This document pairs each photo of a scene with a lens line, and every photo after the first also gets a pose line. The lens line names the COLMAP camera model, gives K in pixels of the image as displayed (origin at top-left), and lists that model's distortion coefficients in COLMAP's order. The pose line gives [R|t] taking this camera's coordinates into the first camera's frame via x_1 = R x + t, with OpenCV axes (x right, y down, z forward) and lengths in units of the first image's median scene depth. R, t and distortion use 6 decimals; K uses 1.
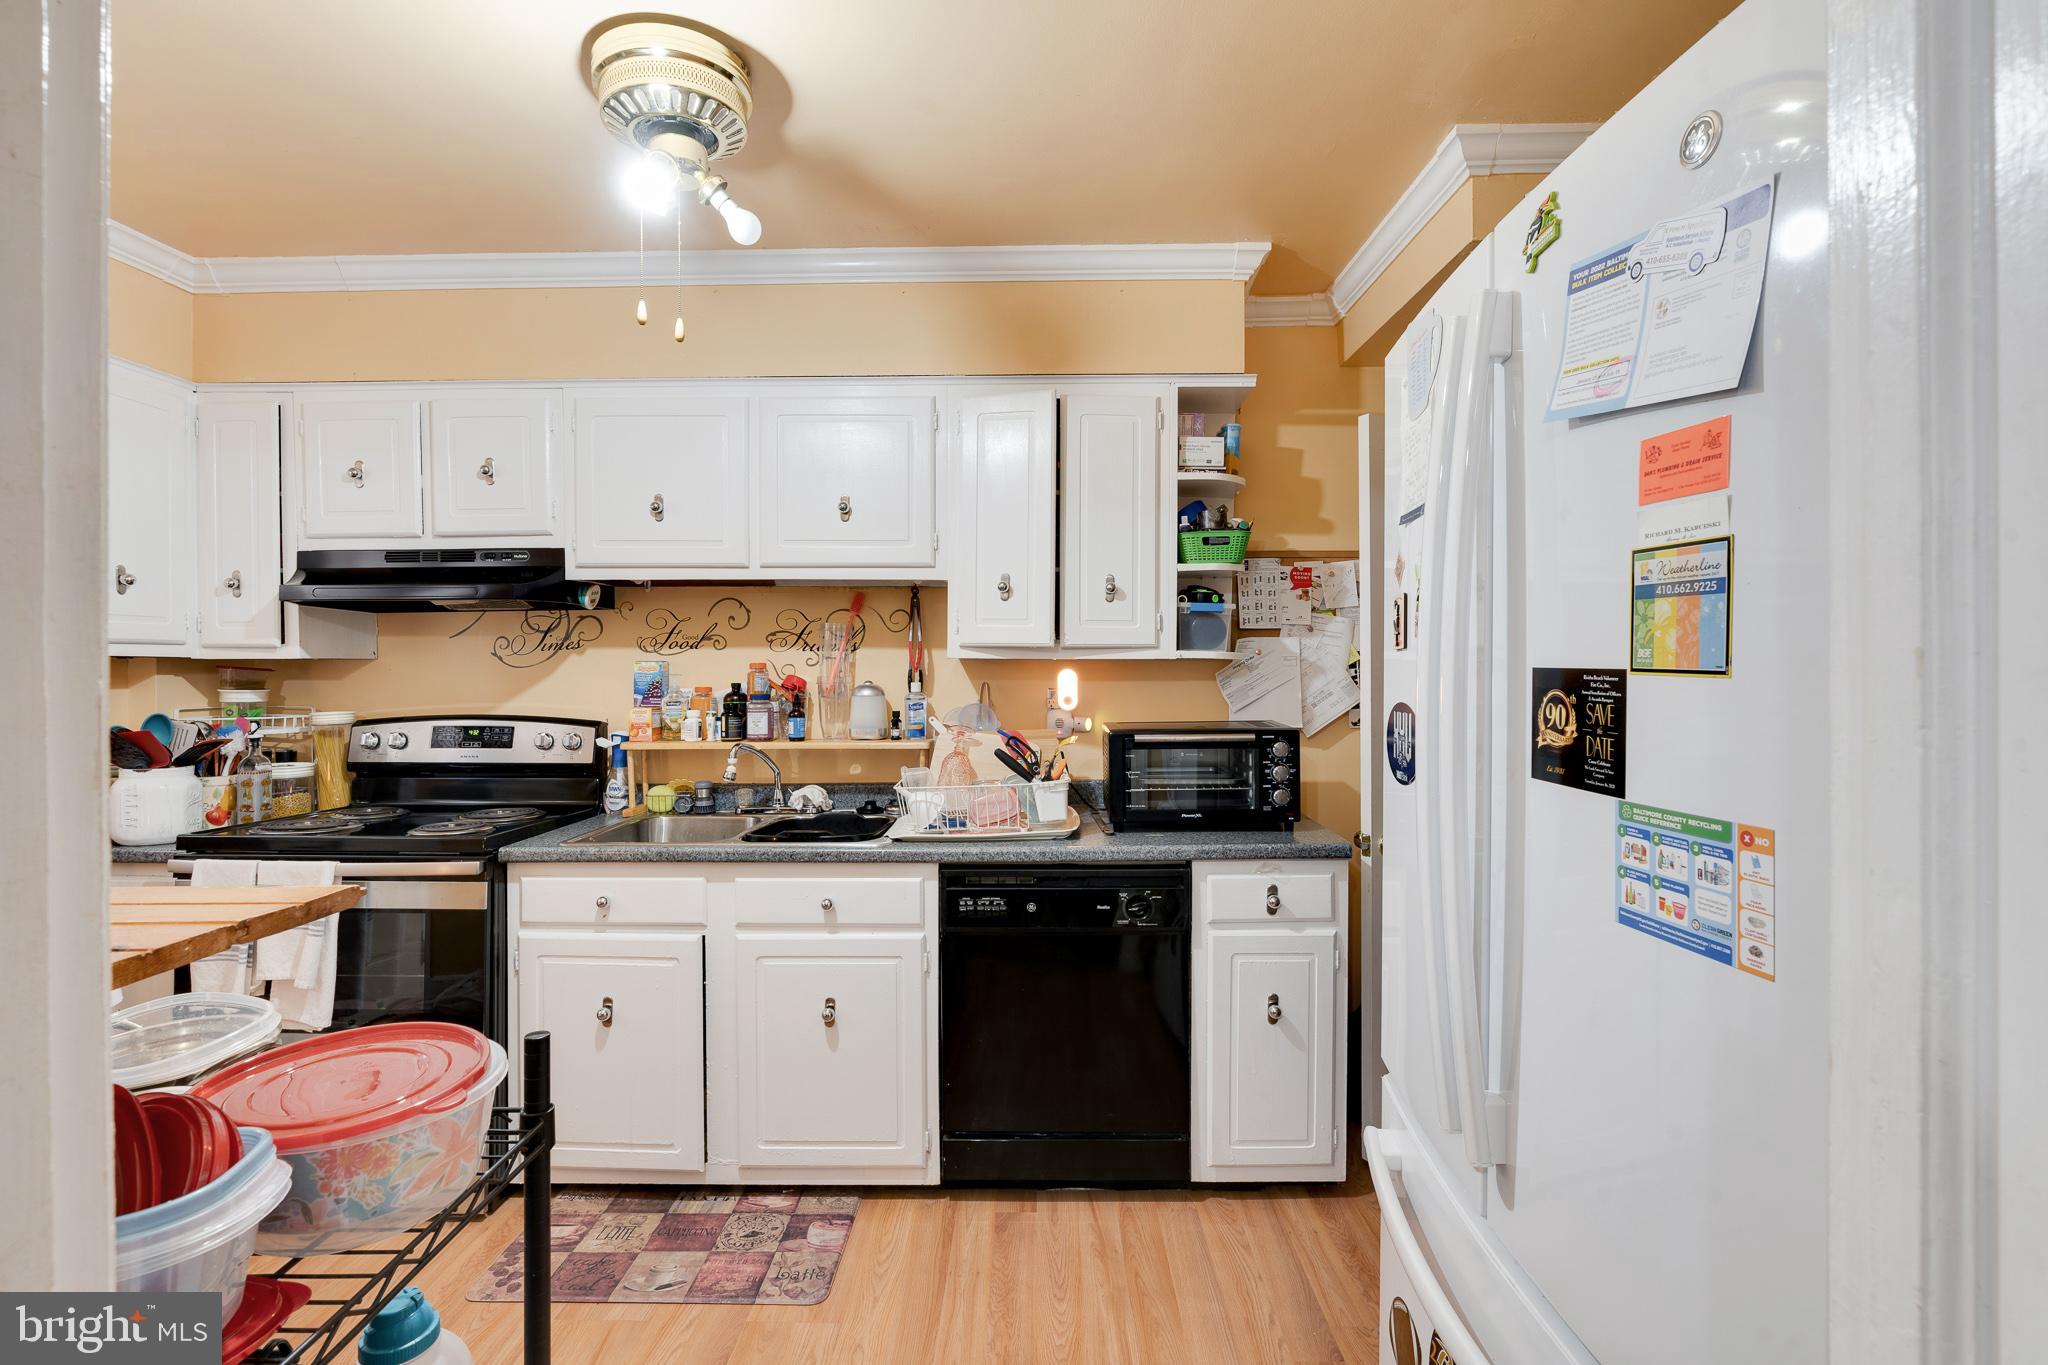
lens RADIAL K [[931.6, 0, 1029.4], [0, 931.6, 676.3], [0, 0, 1]] dist [0.000192, 0.000013]
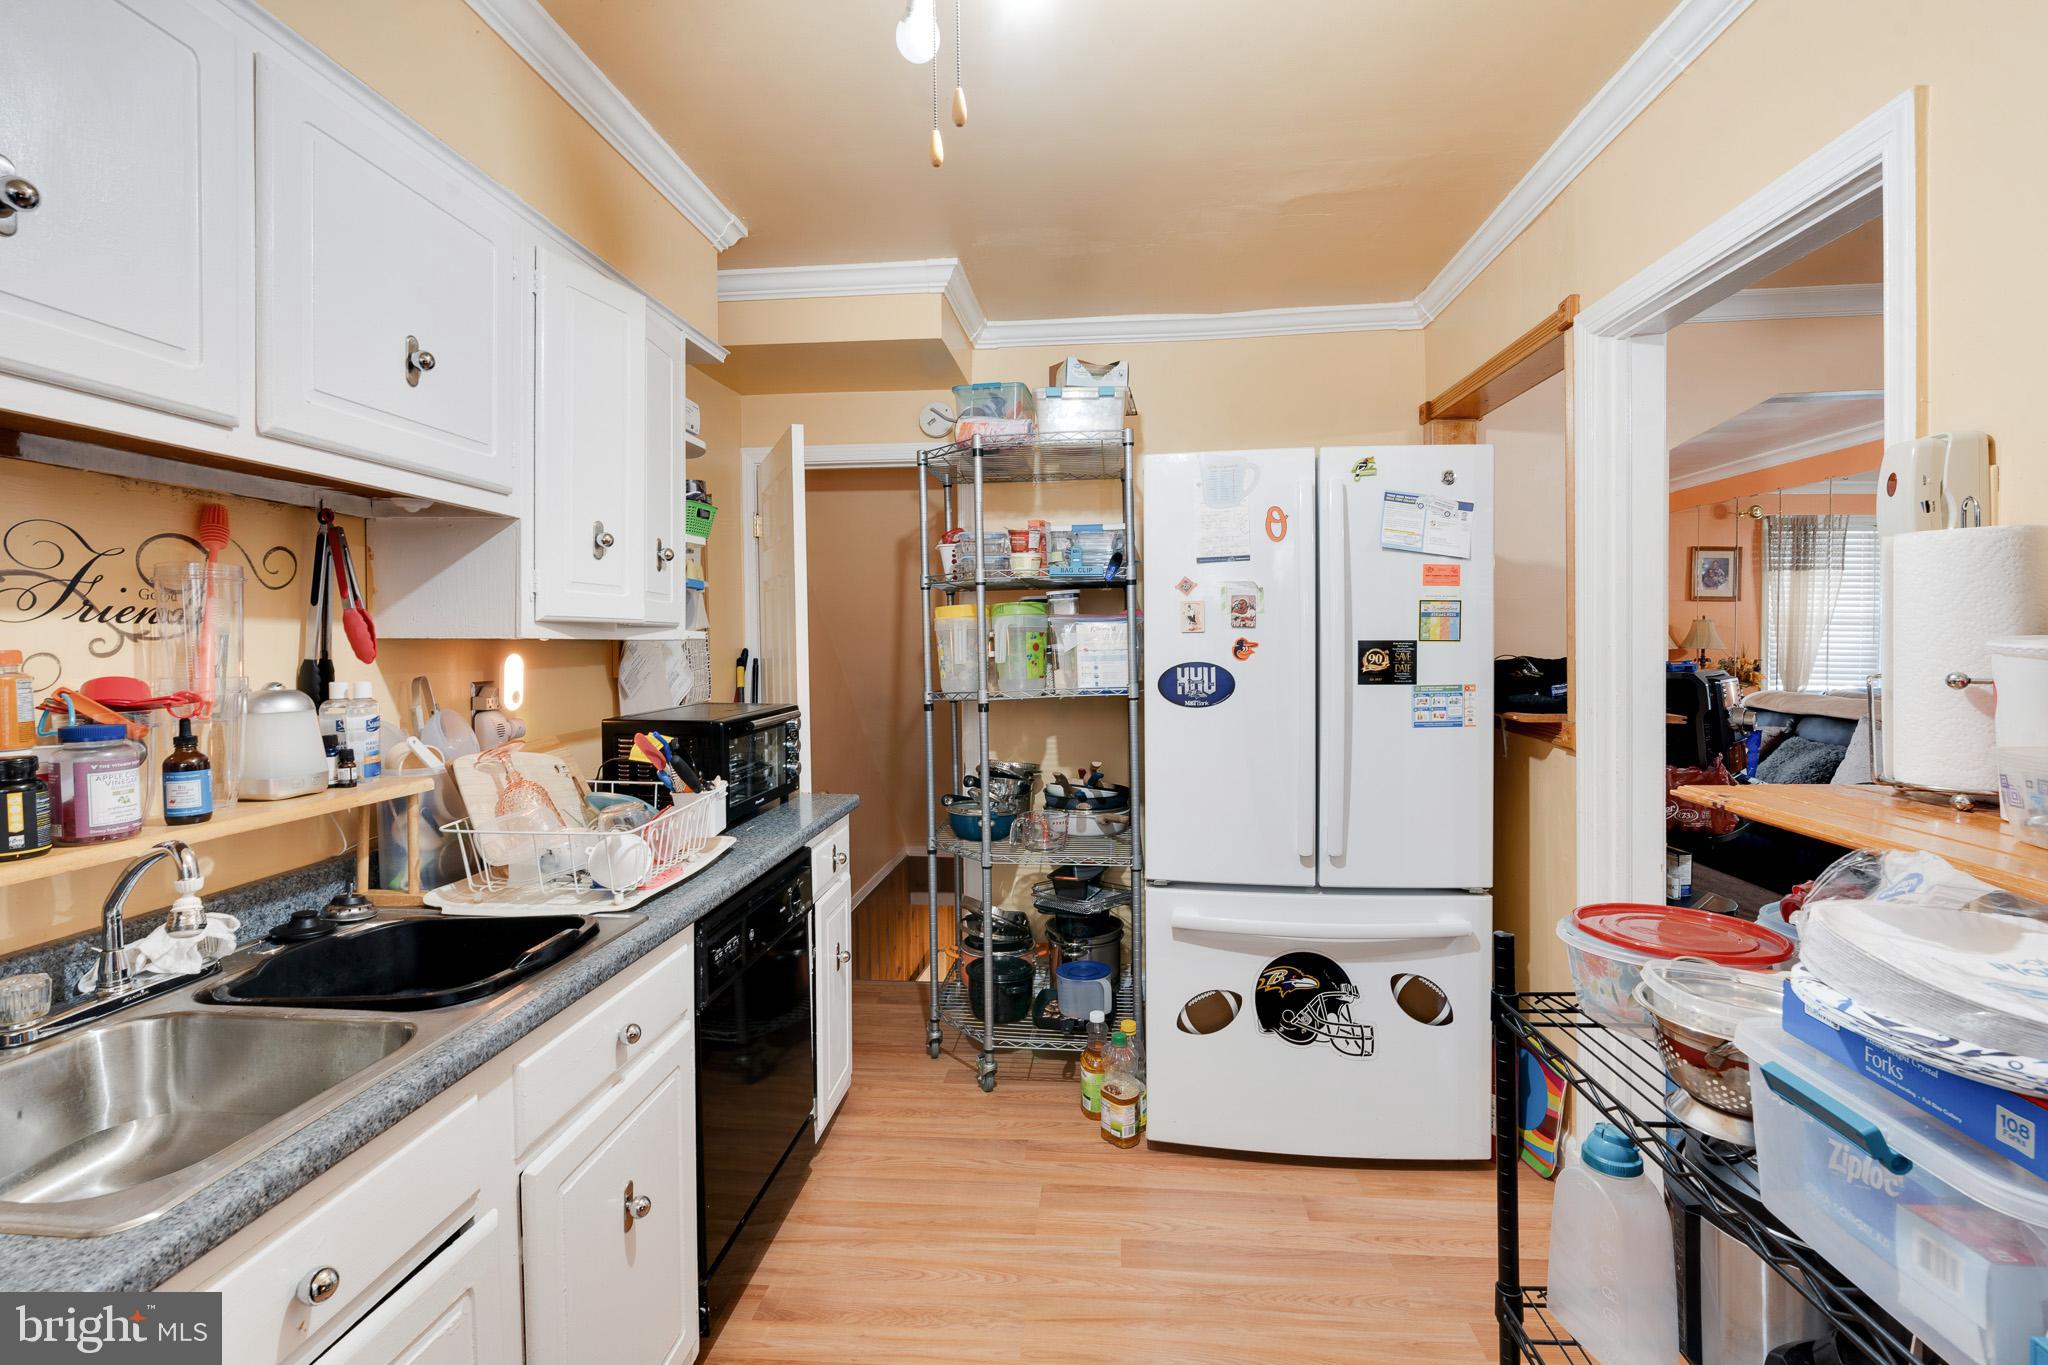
lens RADIAL K [[931.6, 0, 1030.1], [0, 931.6, 668.7], [0, 0, 1]] dist [0.000192, 0.000013]
pose [[0.069820, -0.030233, 0.997101, -0.708574], [0.022581, 0.999332, 0.028719, -0.008991], [-0.997304, 0.020511, 0.070456, 0.600484]]
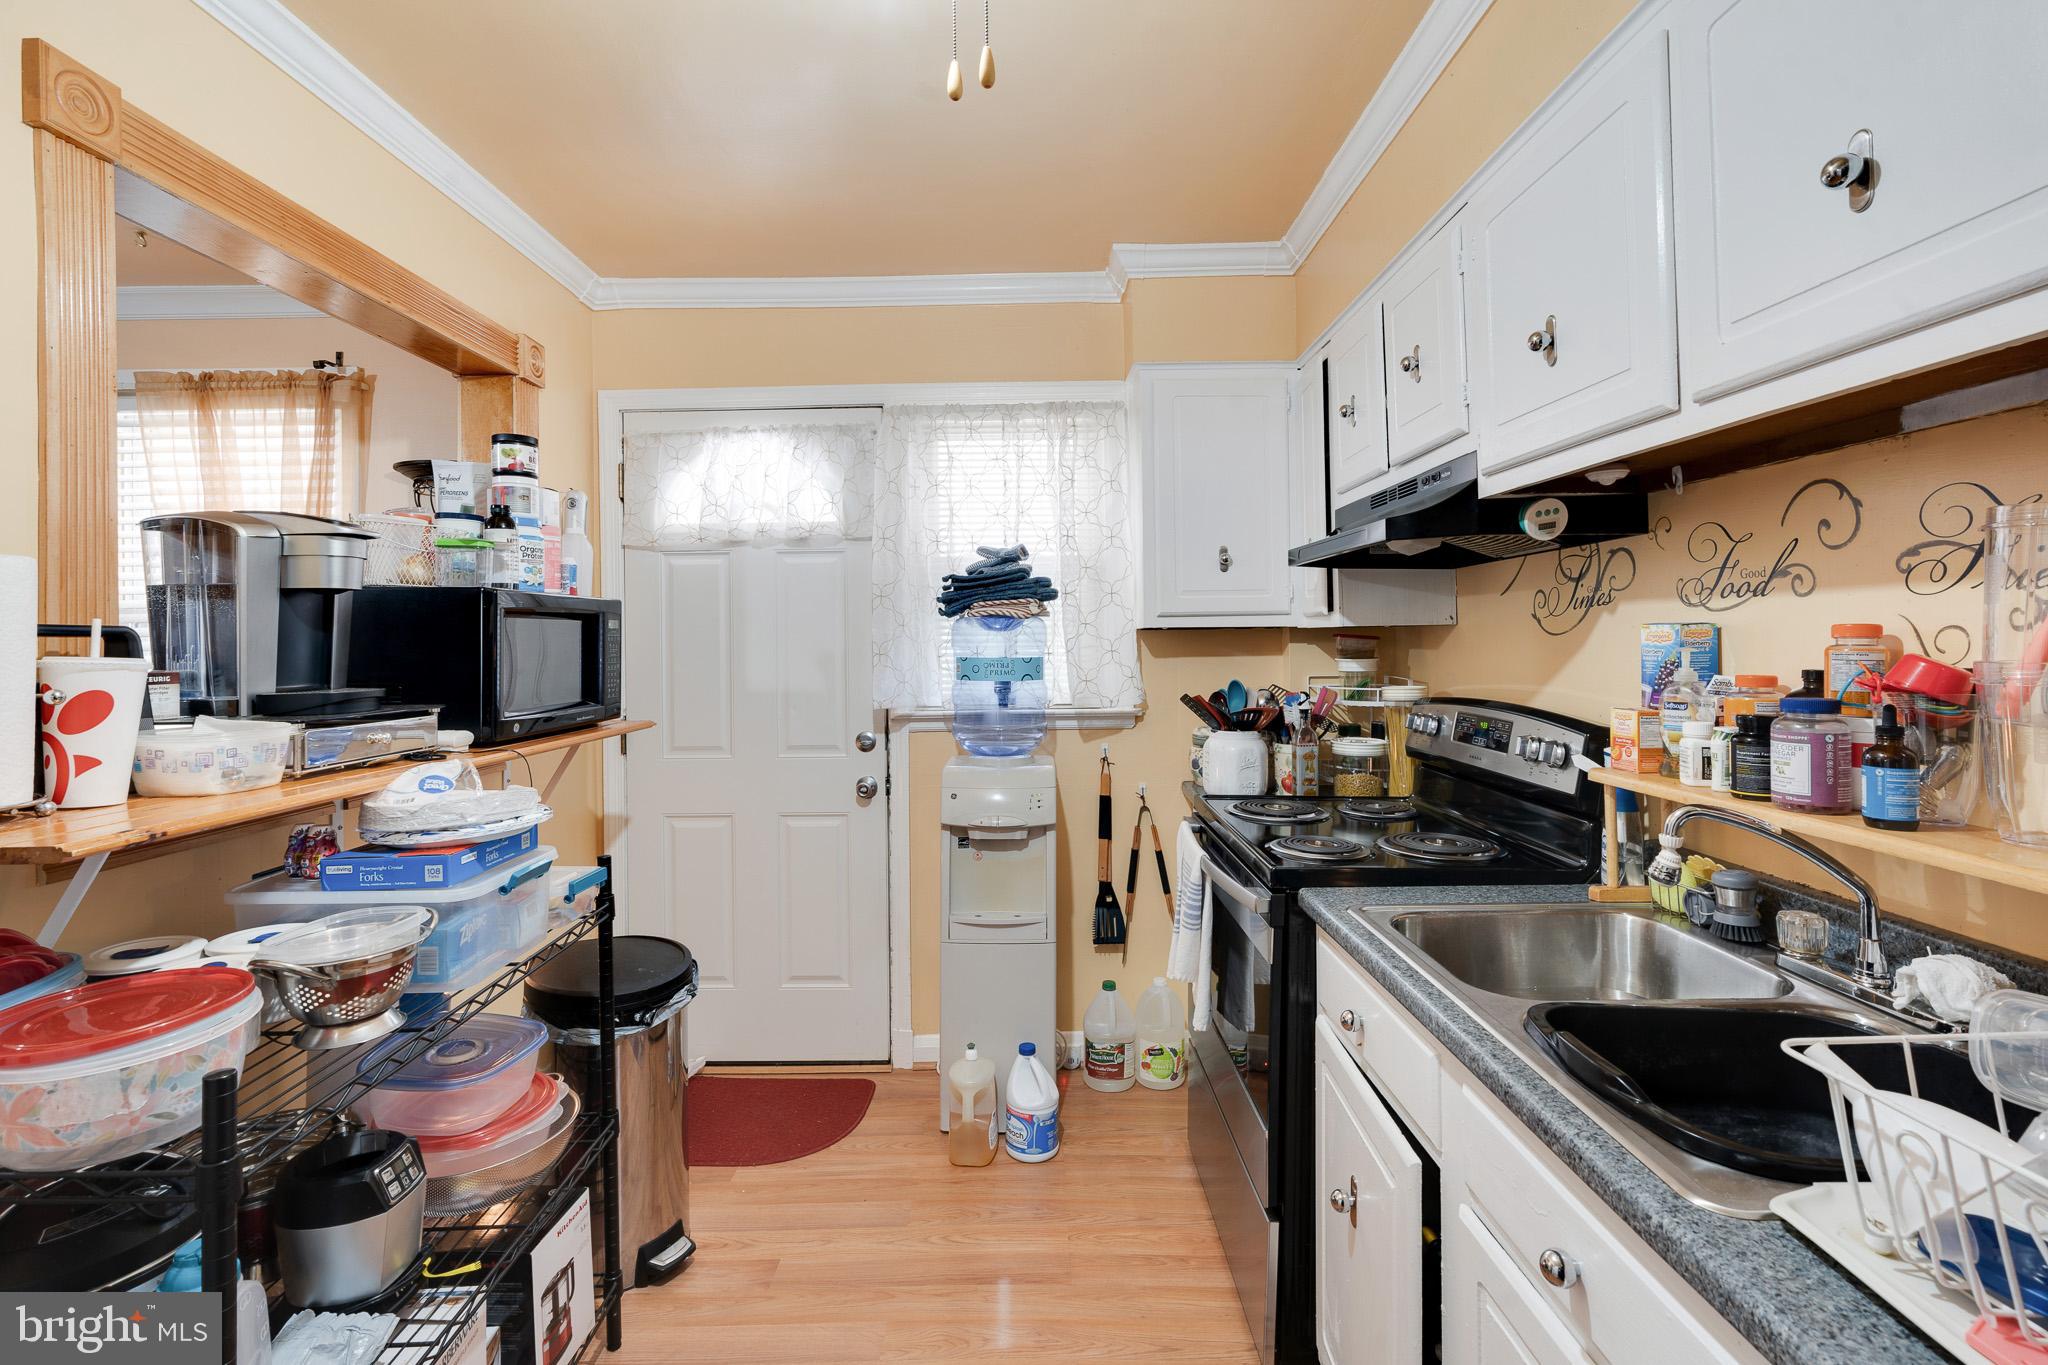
lens RADIAL K [[931.6, 0, 1041.5], [0, 931.6, 630.5], [0, 0, 1]] dist [0.000192, 0.000013]
pose [[0.041505, -0.006313, -0.999118, 0.124720], [0.003292, 0.999975, -0.006182, -0.010911], [0.999133, -0.003032, 0.041525, 0.676240]]
